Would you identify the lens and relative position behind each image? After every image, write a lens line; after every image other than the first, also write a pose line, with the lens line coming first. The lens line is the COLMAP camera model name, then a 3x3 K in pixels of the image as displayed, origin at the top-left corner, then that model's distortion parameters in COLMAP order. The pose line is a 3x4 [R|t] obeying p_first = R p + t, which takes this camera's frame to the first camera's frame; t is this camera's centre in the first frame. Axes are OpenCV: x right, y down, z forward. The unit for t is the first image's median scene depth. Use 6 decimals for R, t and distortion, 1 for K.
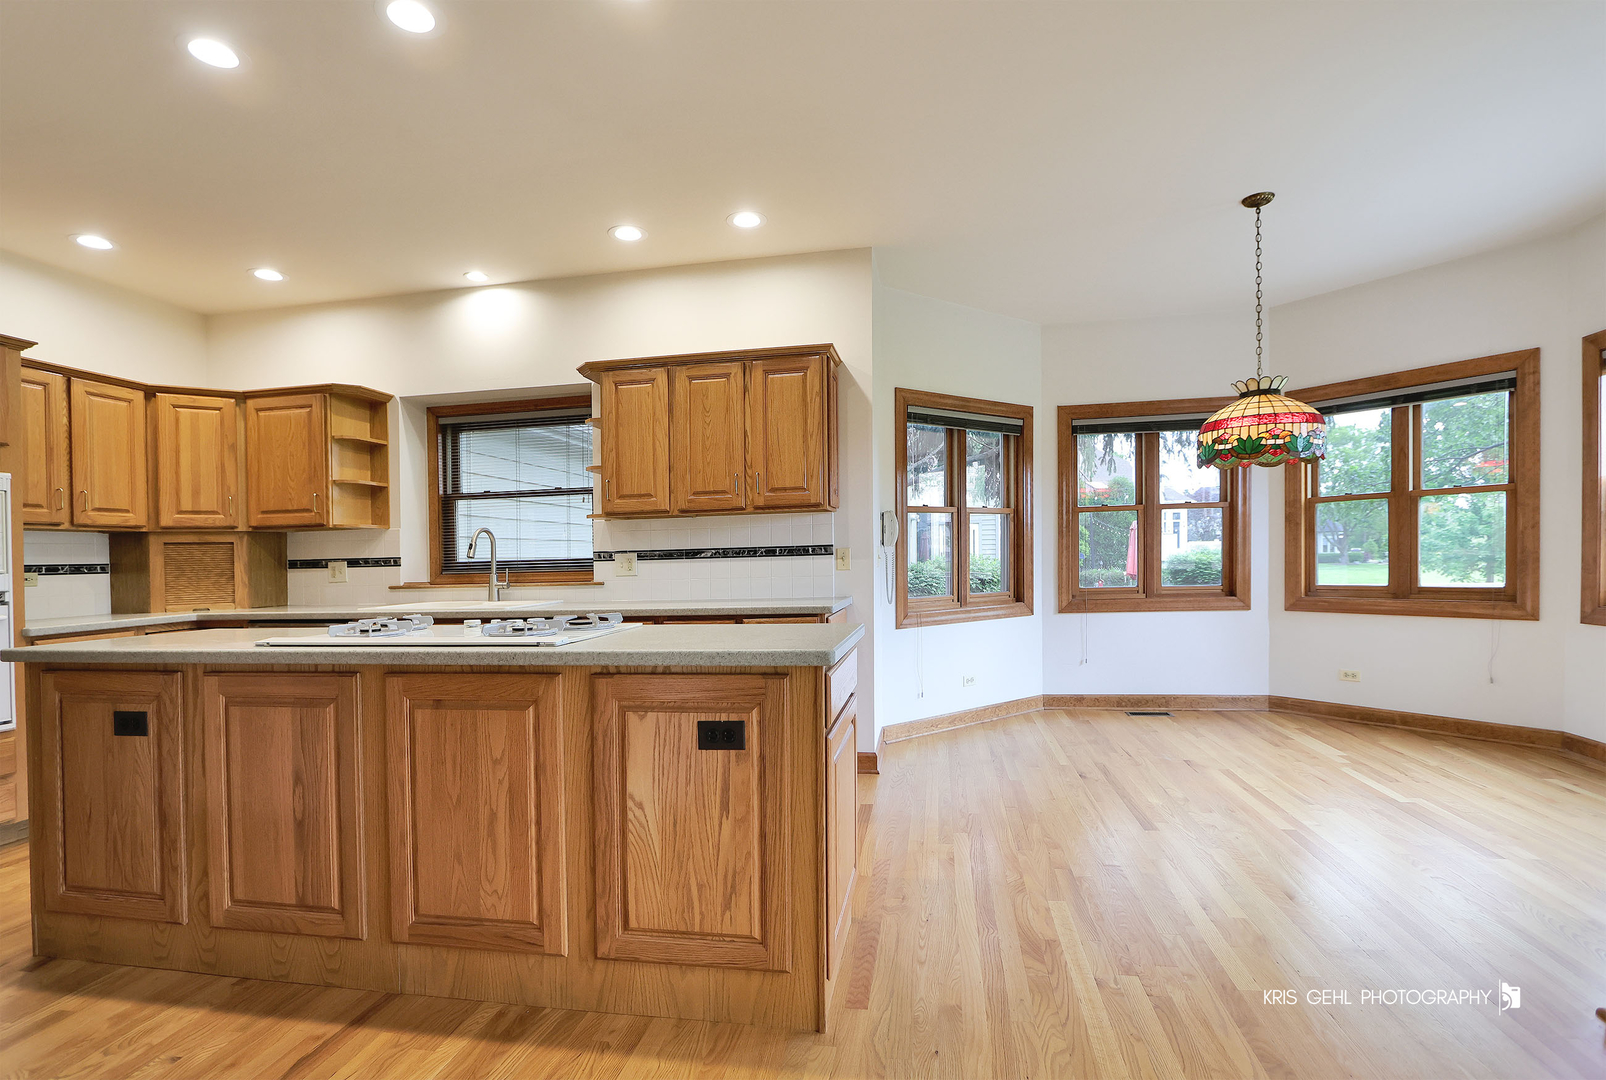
lens RADIAL K [[739.1, 0, 805.2], [0, 739.1, 566.9], [0, 0, 1]] dist [0.001056, -0.000012]
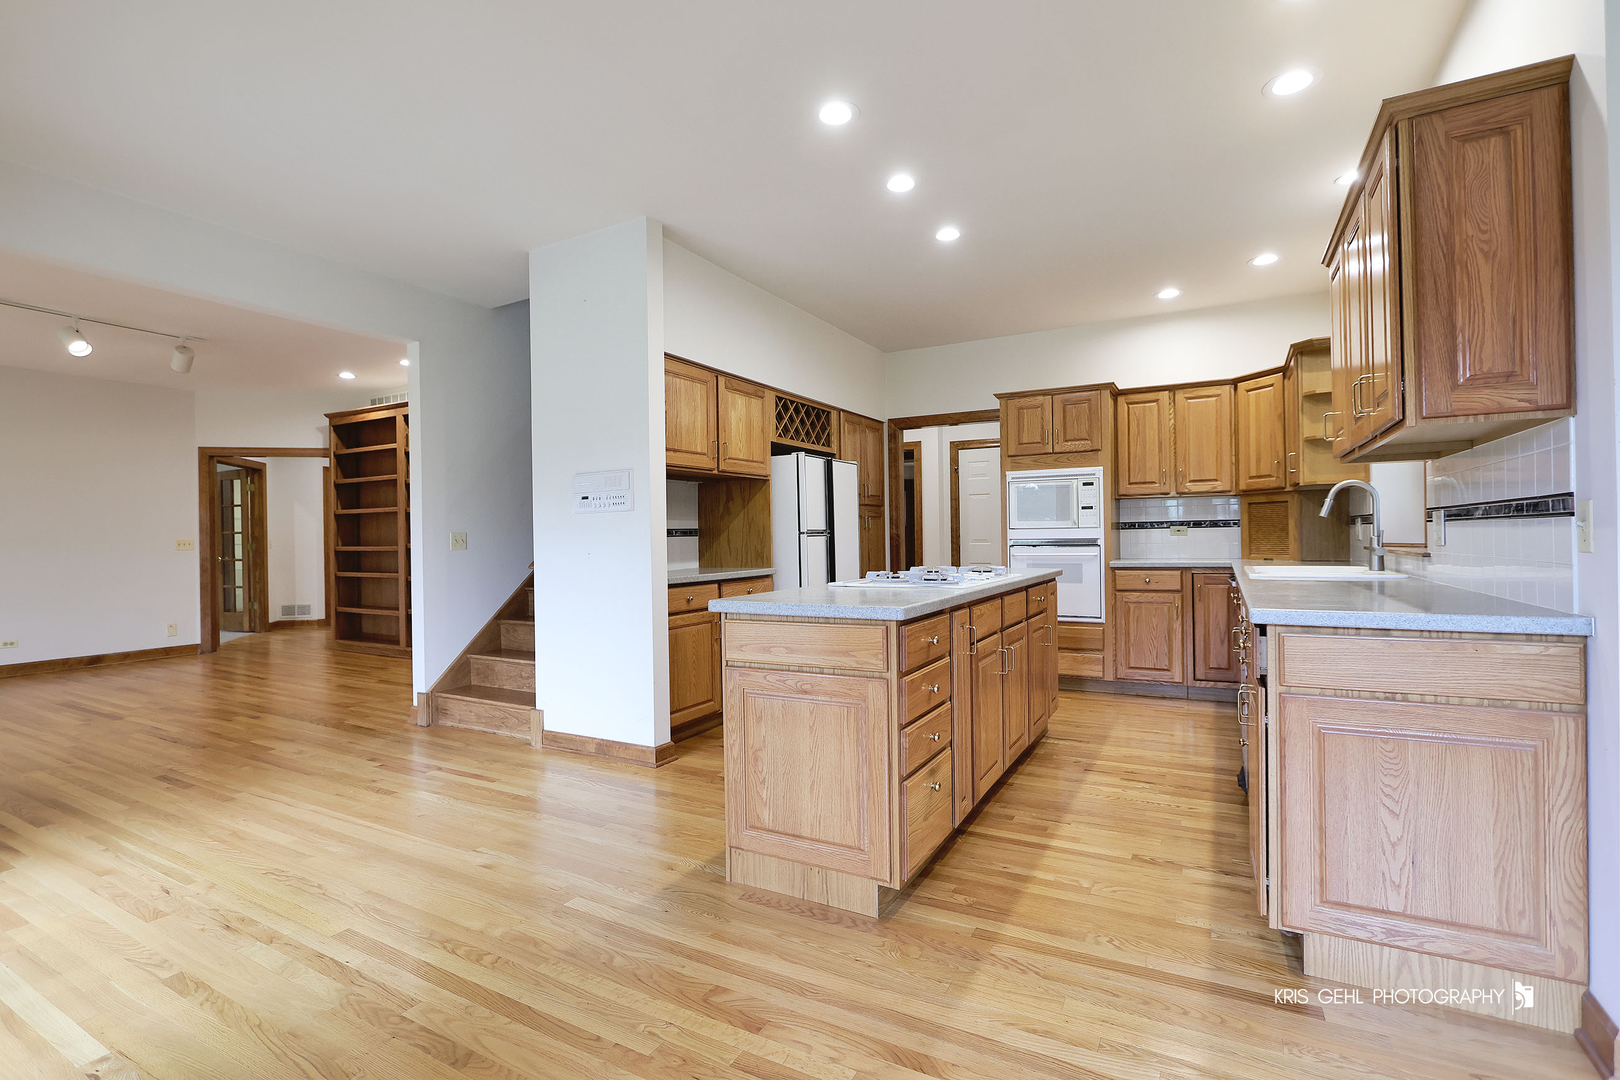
lens RADIAL K [[764.8, 0, 810.0], [0, 764.8, 540.0], [0, 0, 1]] dist [-0.014617, 0.001021]
pose [[-0.296881, 0.034986, -0.954273, 0.553409], [0.009376, 0.999387, 0.033724, -0.020312], [0.954869, 0.001065, -0.297027, 0.672211]]
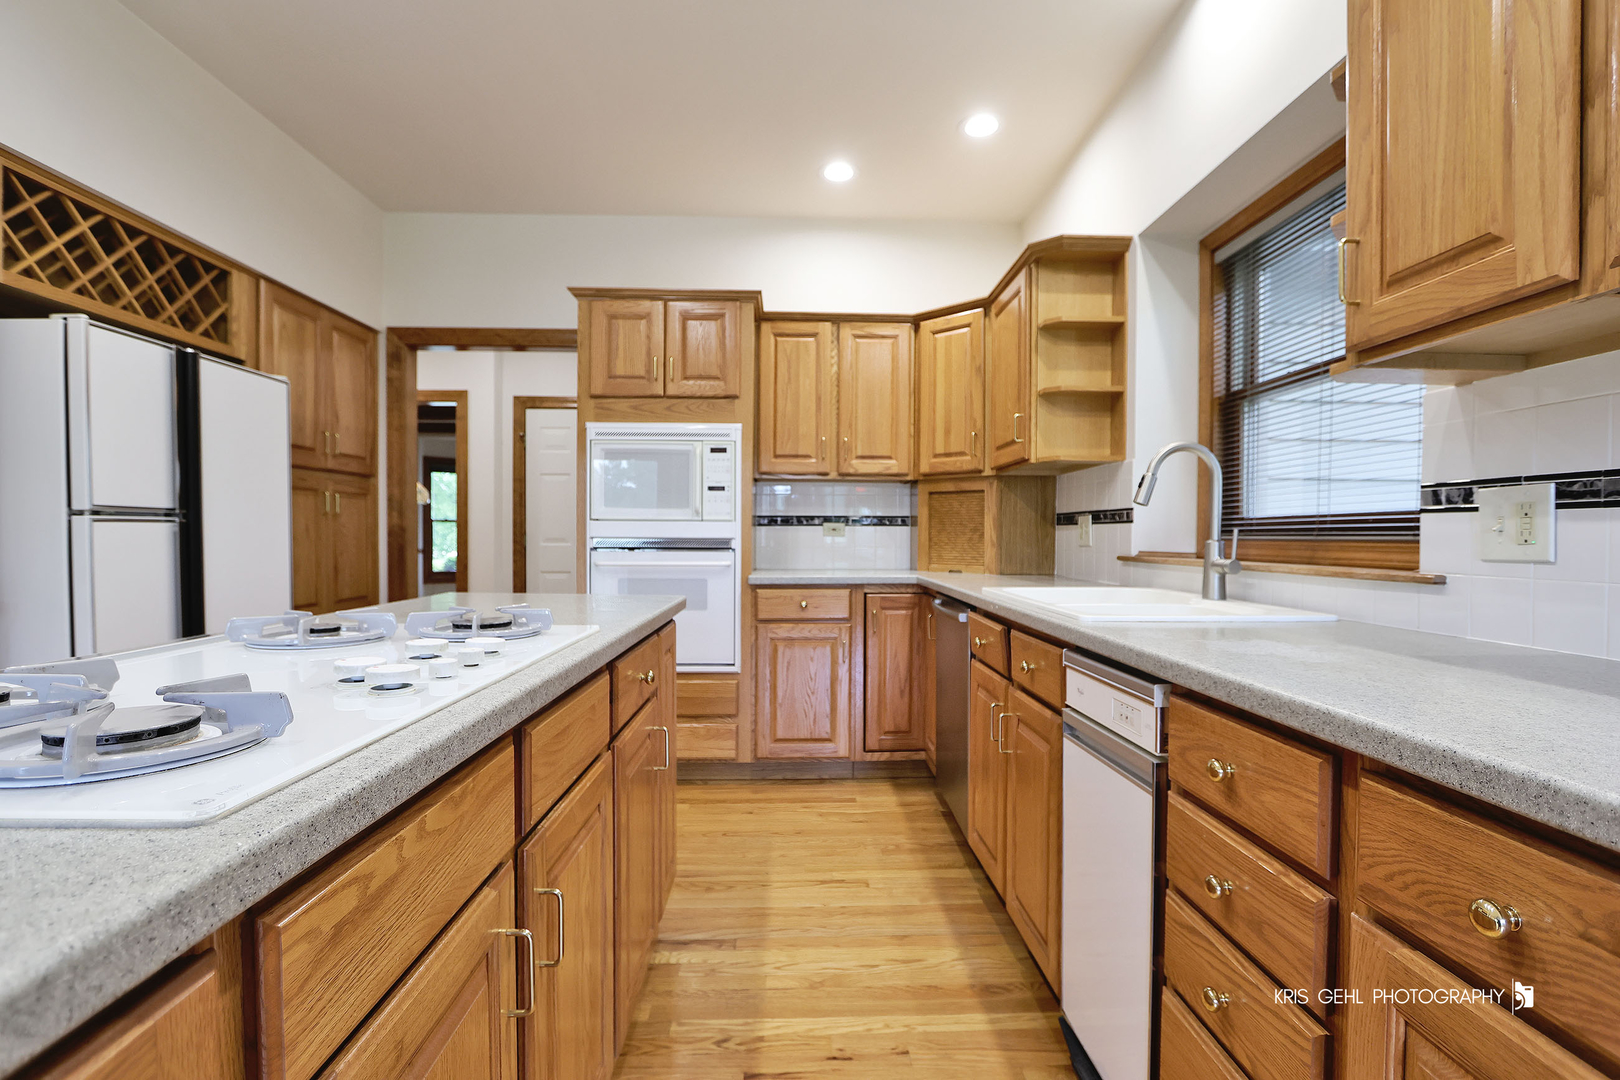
lens RADIAL K [[764.8, 0, 810.0], [0, 764.8, 540.0], [0, 0, 1]] dist [-0.014617, 0.001021]
pose [[0.213158, 0.033207, -0.976453, -0.008041], [-0.023565, 0.999306, 0.028840, 0.001375], [0.976734, 0.016863, 0.213792, 0.661337]]
